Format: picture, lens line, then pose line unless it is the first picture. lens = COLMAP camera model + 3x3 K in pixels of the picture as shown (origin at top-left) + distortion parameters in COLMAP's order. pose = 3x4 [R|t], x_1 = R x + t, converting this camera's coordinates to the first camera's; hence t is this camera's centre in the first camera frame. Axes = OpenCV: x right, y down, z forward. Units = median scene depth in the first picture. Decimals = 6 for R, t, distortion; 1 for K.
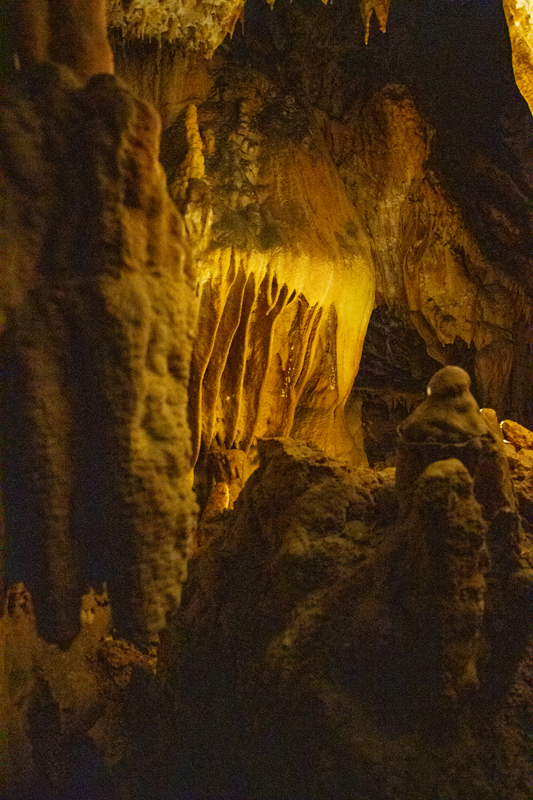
lens RADIAL K [[545.8, 0, 266.5], [0, 545.8, 400.0], [0, 0, 1]] dist [-0.114602, 0.072819]
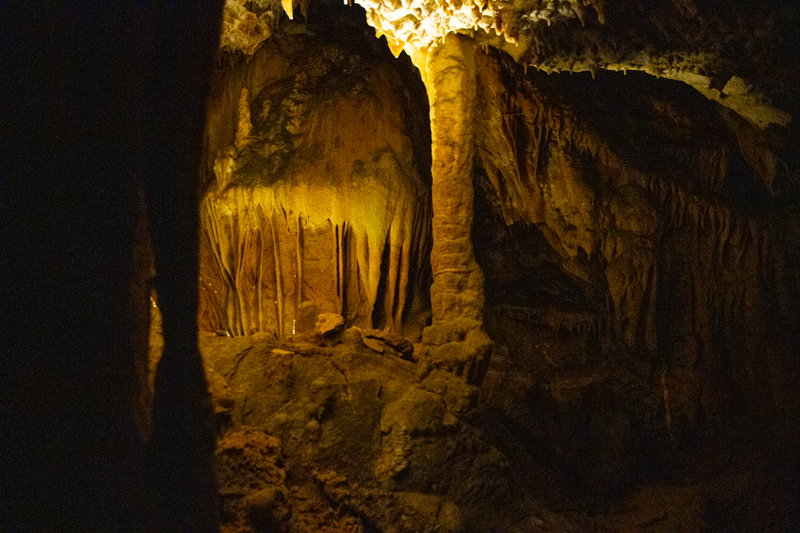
lens RADIAL K [[545.8, 0, 400.3], [0, 545.8, 254.6], [0, 0, 1]] dist [-0.114602, 0.072819]
pose [[0.822826, -0.047869, -0.566273, 0.883174], [-0.044275, 0.988018, -0.147854, 0.058458], [0.566565, 0.146730, 0.810848, 0.142756]]
